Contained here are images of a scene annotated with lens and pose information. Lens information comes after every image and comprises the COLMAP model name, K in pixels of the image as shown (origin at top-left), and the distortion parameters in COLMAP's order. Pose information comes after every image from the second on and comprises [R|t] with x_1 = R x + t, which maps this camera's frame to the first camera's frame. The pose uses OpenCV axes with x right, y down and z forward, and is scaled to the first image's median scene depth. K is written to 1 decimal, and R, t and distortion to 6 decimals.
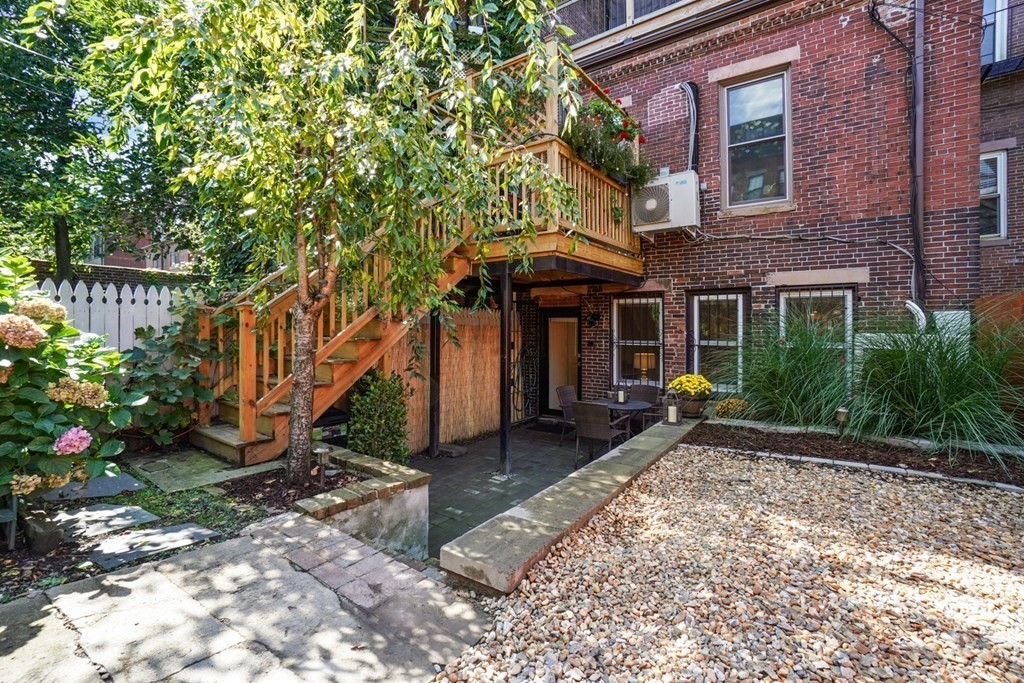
lens RADIAL K [[449.8, 0, 512.0], [0, 449.8, 341.5], [0, 0, 1]] dist [-0.044899, 0.017461]
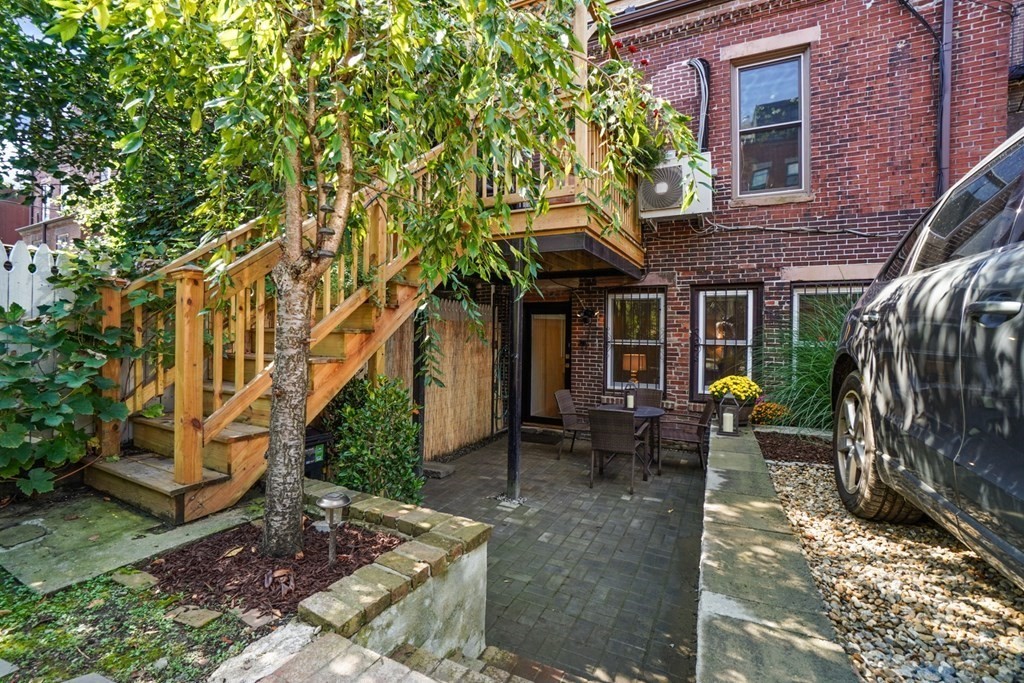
lens RADIAL K [[449.8, 0, 512.0], [0, 449.8, 341.5], [0, 0, 1]] dist [-0.044899, 0.017461]
pose [[0.988810, 0.006036, 0.149055, -0.138204], [-0.004832, 0.999953, -0.008438, 0.013908], [-0.149099, 0.007623, 0.988793, 0.179683]]
